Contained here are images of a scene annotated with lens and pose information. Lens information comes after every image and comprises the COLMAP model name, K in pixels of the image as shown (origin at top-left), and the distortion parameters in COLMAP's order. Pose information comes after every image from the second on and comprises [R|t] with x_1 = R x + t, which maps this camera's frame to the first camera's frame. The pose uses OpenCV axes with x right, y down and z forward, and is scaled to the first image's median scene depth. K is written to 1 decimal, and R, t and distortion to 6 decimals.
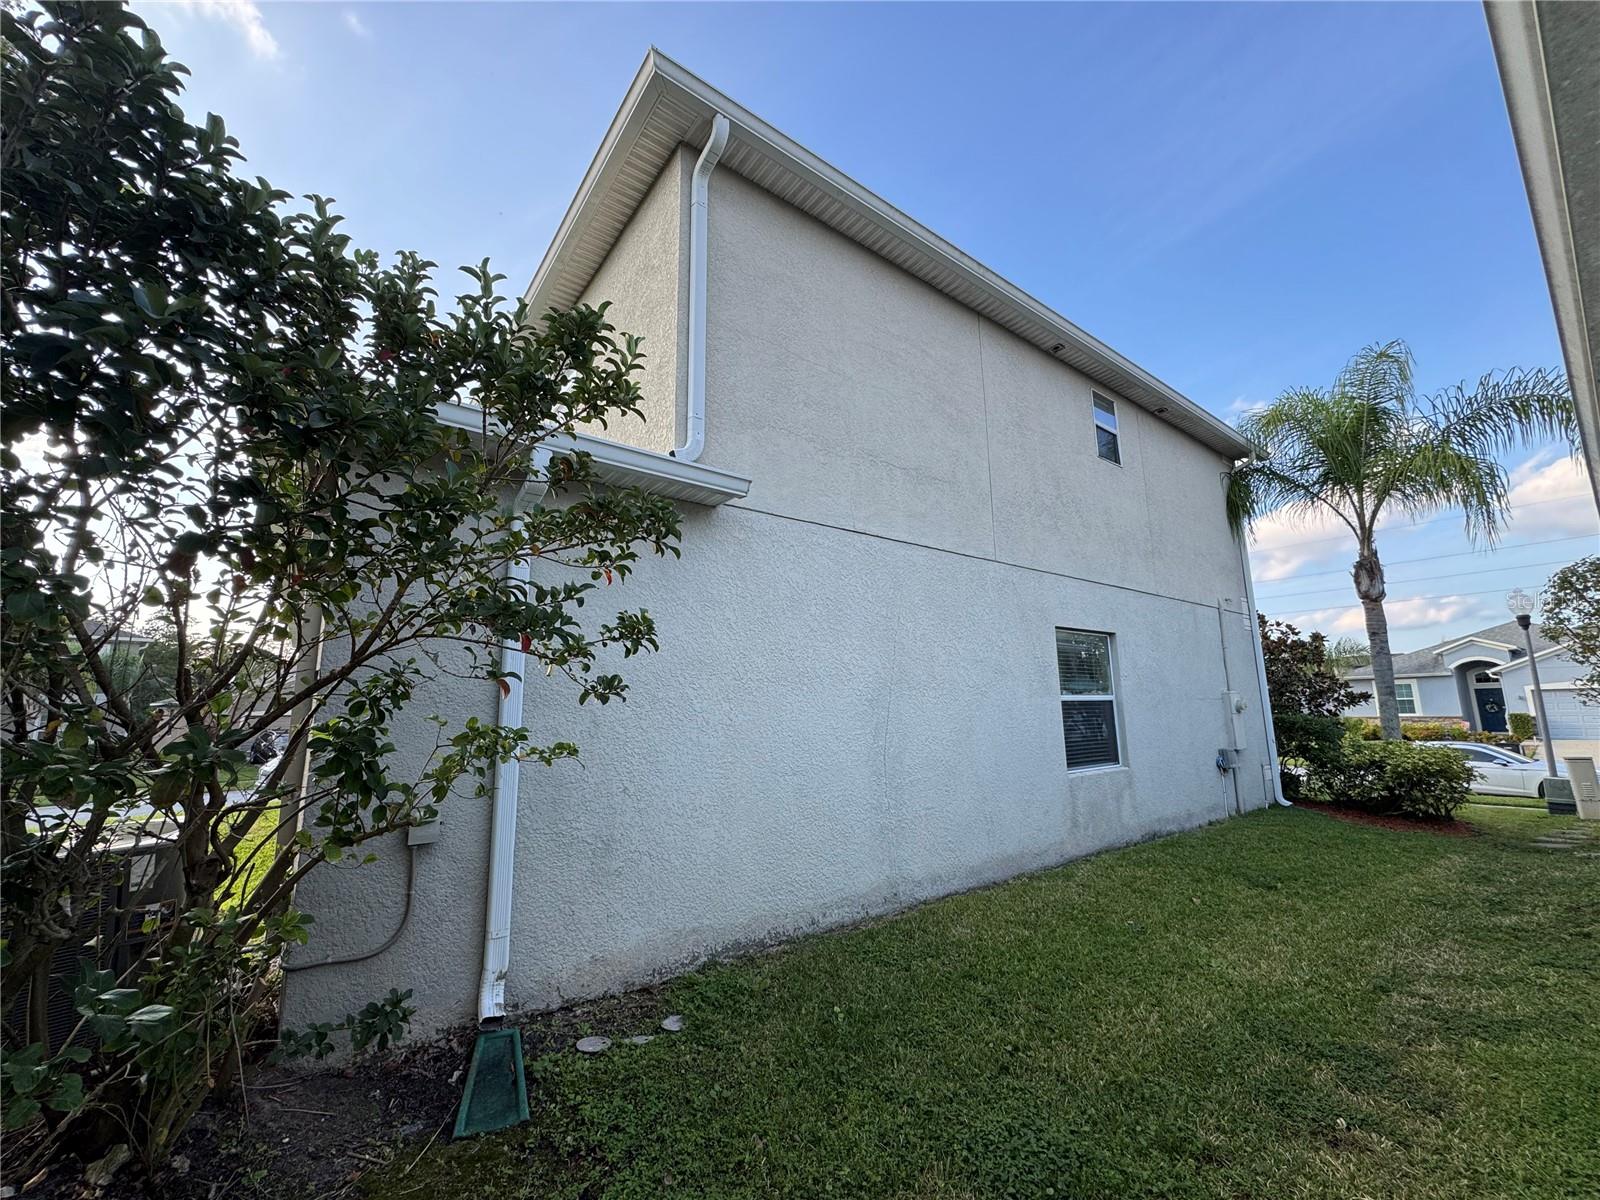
lens RADIAL K [[640.9, 0, 800.0], [0, 640.9, 600.0], [0, 0, 1]] dist [-0.002206, -0.000634]
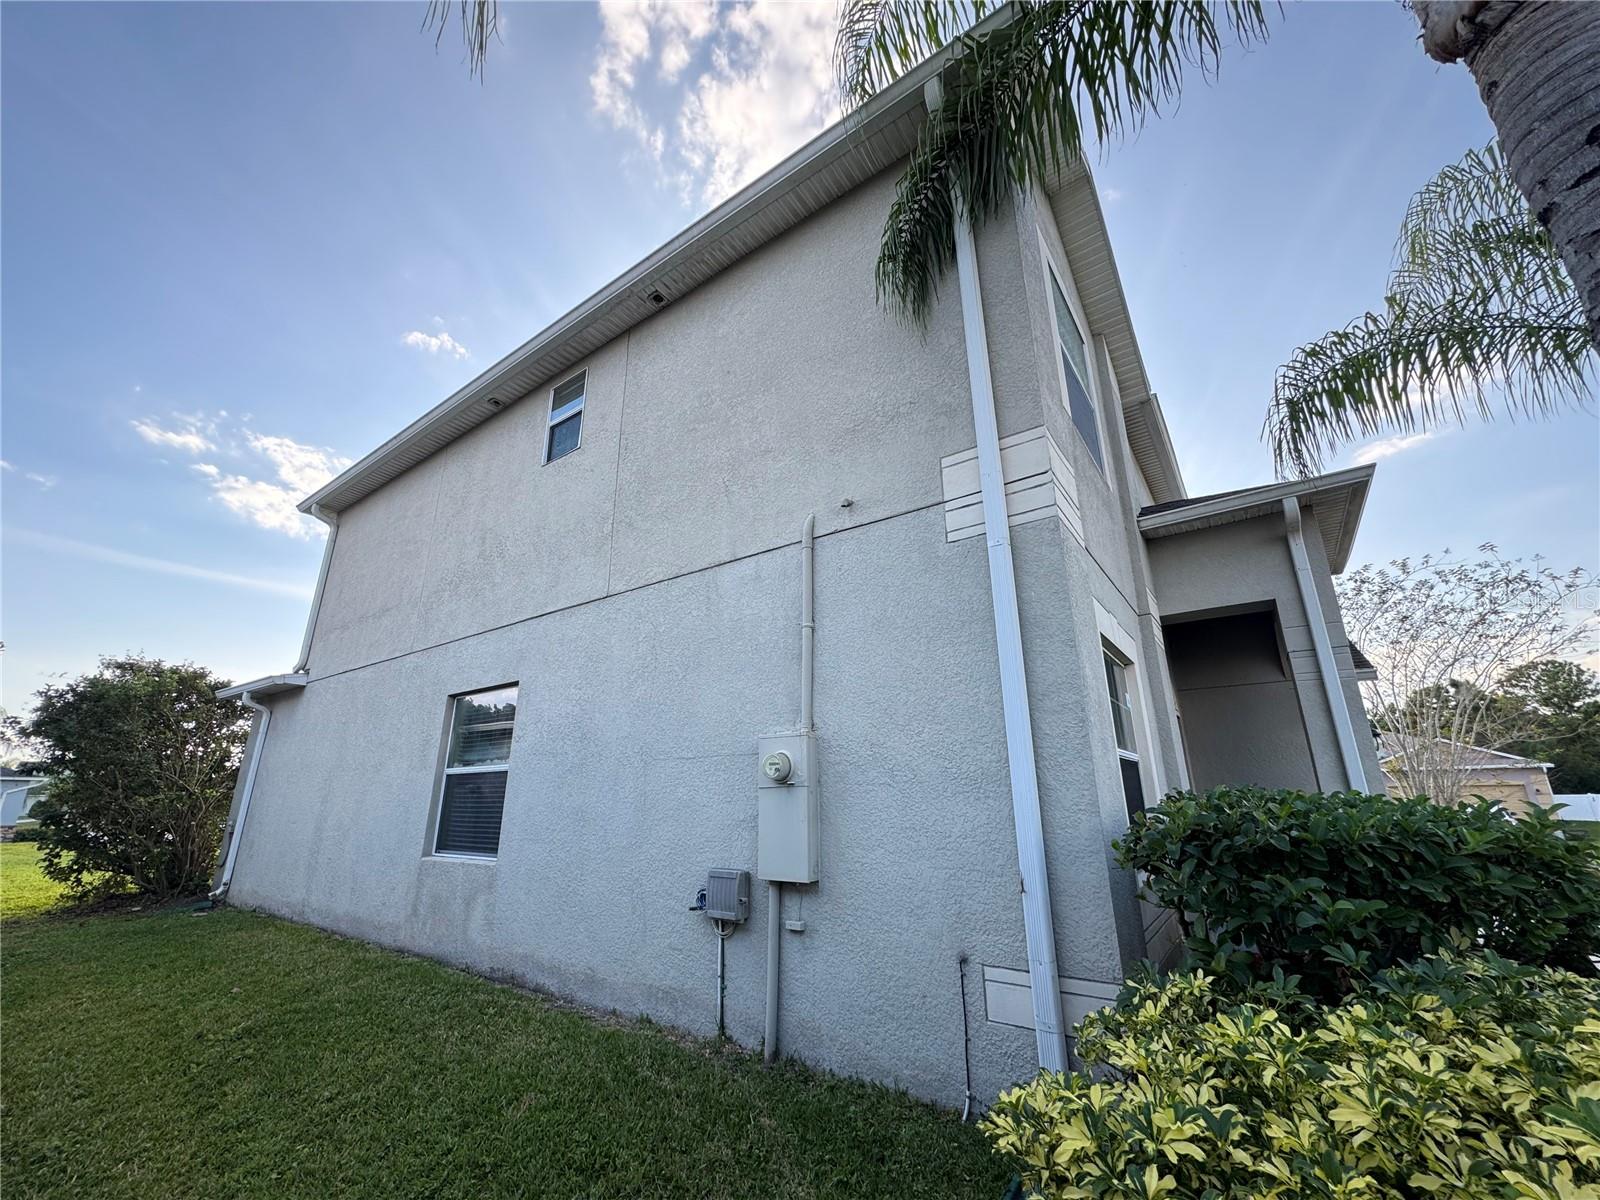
lens RADIAL K [[640.9, 0, 800.0], [0, 640.9, 600.0], [0, 0, 1]] dist [-0.002206, -0.000634]
pose [[0.290398, -0.275500, -0.916389, 1.398462], [0.165513, 0.957685, -0.235465, 0.206276], [0.942483, -0.083296, 0.323709, 1.136855]]
